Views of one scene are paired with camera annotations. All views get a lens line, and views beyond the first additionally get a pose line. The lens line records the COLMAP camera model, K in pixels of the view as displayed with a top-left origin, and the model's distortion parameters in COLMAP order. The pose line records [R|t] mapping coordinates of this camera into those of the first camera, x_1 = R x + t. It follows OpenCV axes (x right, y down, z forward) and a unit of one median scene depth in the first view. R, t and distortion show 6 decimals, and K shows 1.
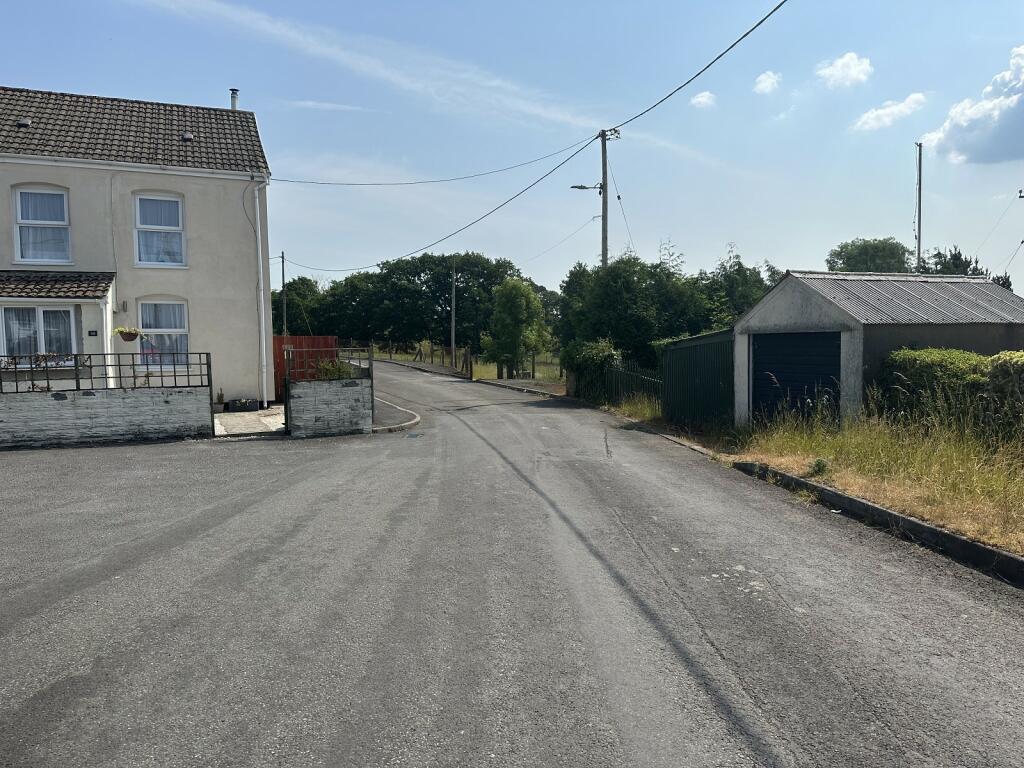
lens RADIAL K [[705.4, 0, 526.5], [0, 705.4, 387.8], [0, 0, 1]] dist [0.150353, -0.145318]
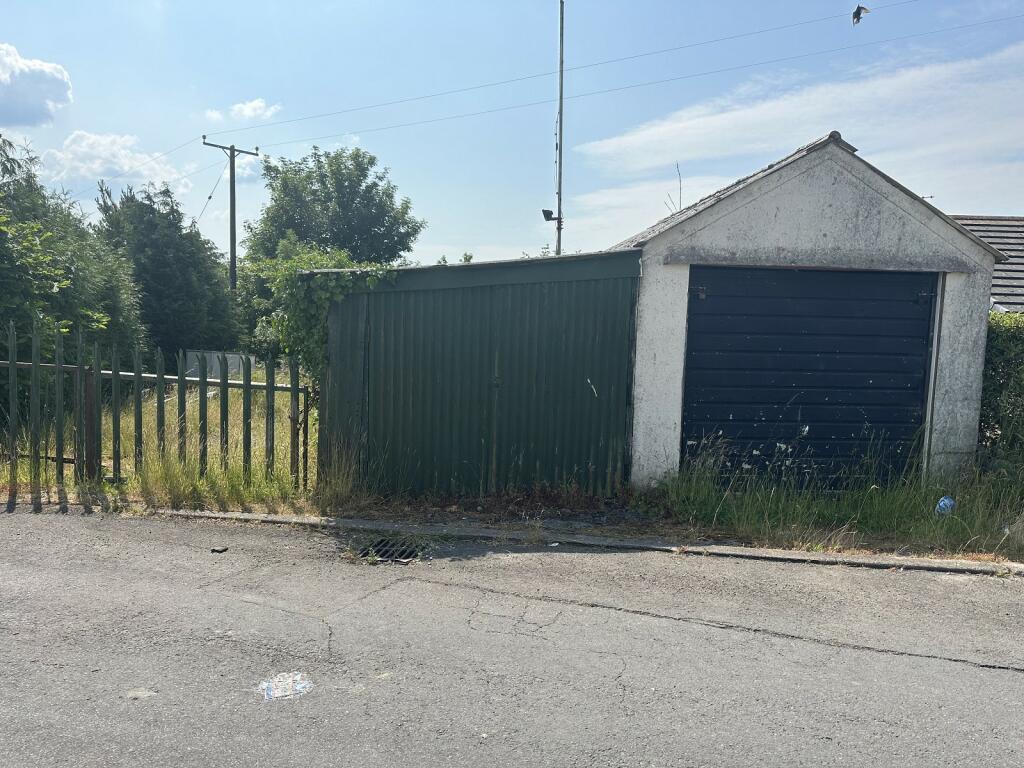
lens RADIAL K [[709.8, 0, 517.1], [0, 709.8, 395.1], [0, 0, 1]] dist [0.106091, -0.148011]
pose [[0.264887, -0.073730, 0.961457, -0.077614], [0.033669, 0.997172, 0.067193, -0.015971], [-0.963692, 0.014572, 0.266620, 0.540521]]
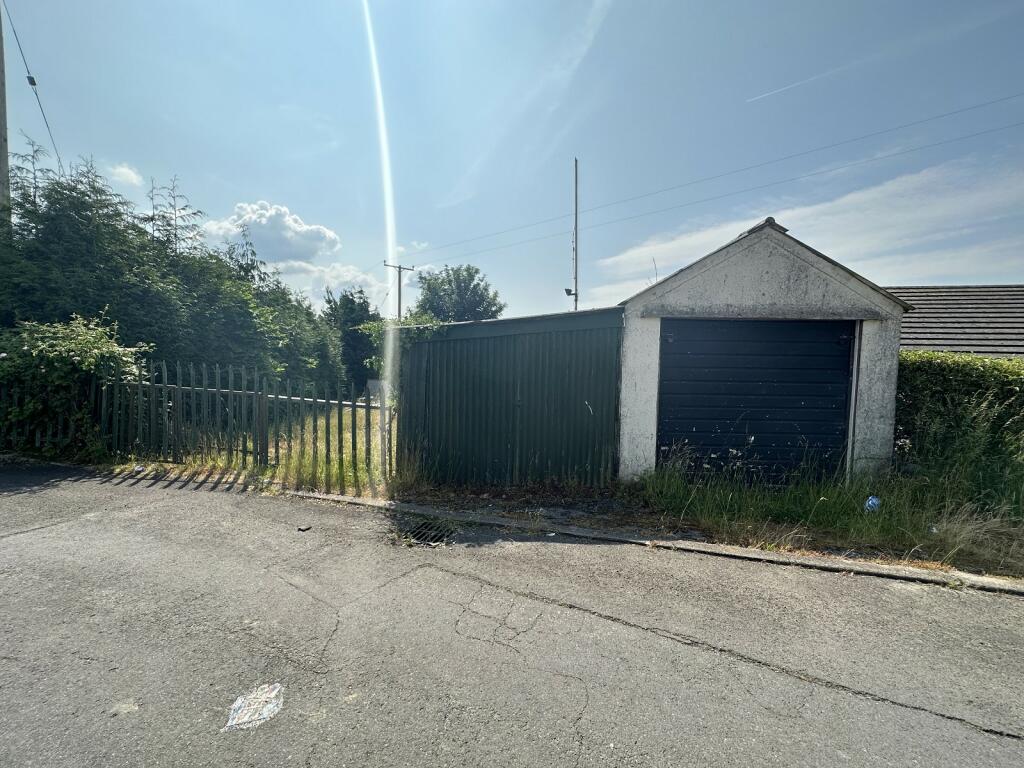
lens RADIAL K [[407.4, 0, 512.0], [0, 407.4, 384.0], [0, 0, 1]] dist [-0.001665, -0.000505]
pose [[0.386444, -0.030368, 0.921813, -0.027360], [0.039488, 0.999086, 0.016359, -0.016886], [-0.921467, 0.030079, 0.387290, 0.539467]]
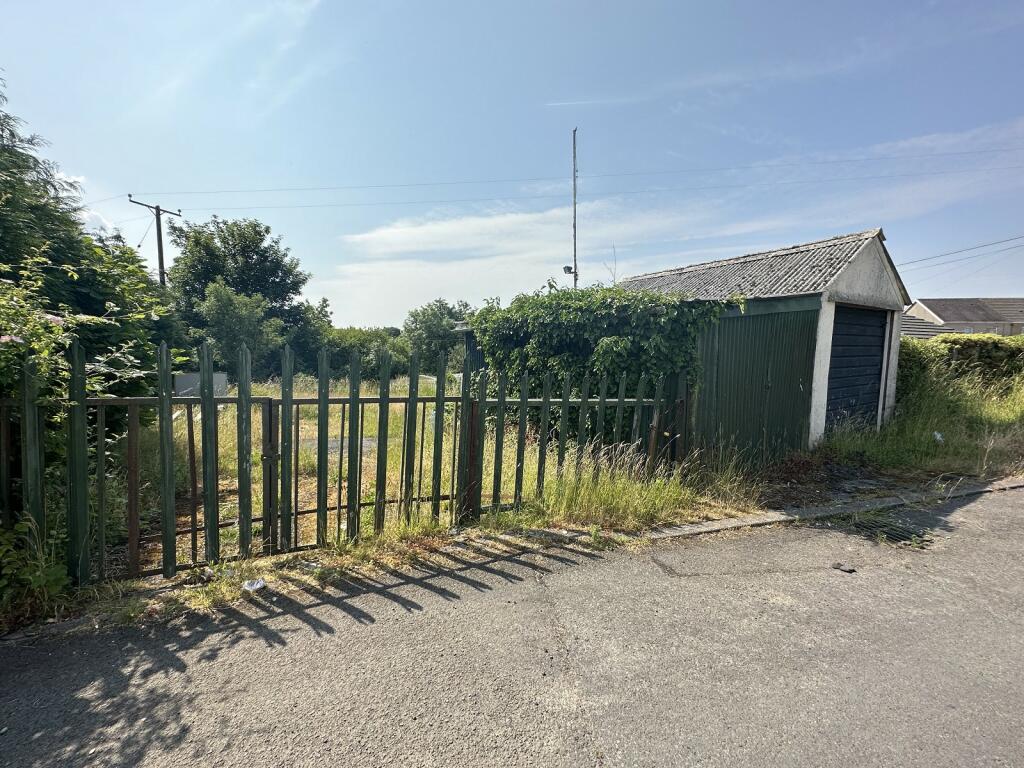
lens RADIAL K [[408.2, 0, 512.0], [0, 408.2, 384.0], [0, 0, 1]] dist [-0.021469, 0.014978]
pose [[-0.189148, -0.077847, 0.978858, -0.009551], [0.062381, 0.993886, 0.091096, -0.028879], [-0.979965, 0.078293, -0.183136, 0.755664]]
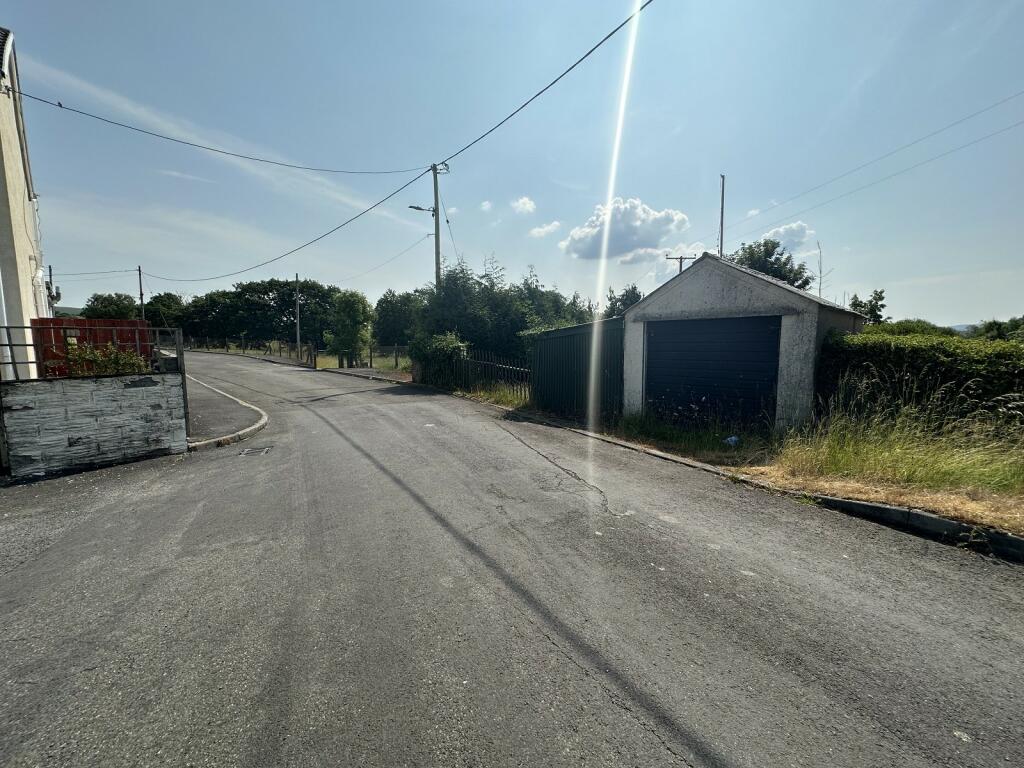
lens RADIAL K [[407.4, 0, 512.0], [0, 407.4, 384.0], [0, 0, 1]] dist [-0.001665, -0.000505]
pose [[0.927270, -0.028704, 0.373291, -0.040323], [0.016948, 0.999253, 0.034738, -0.006242], [-0.374009, -0.025885, 0.927064, 0.297253]]
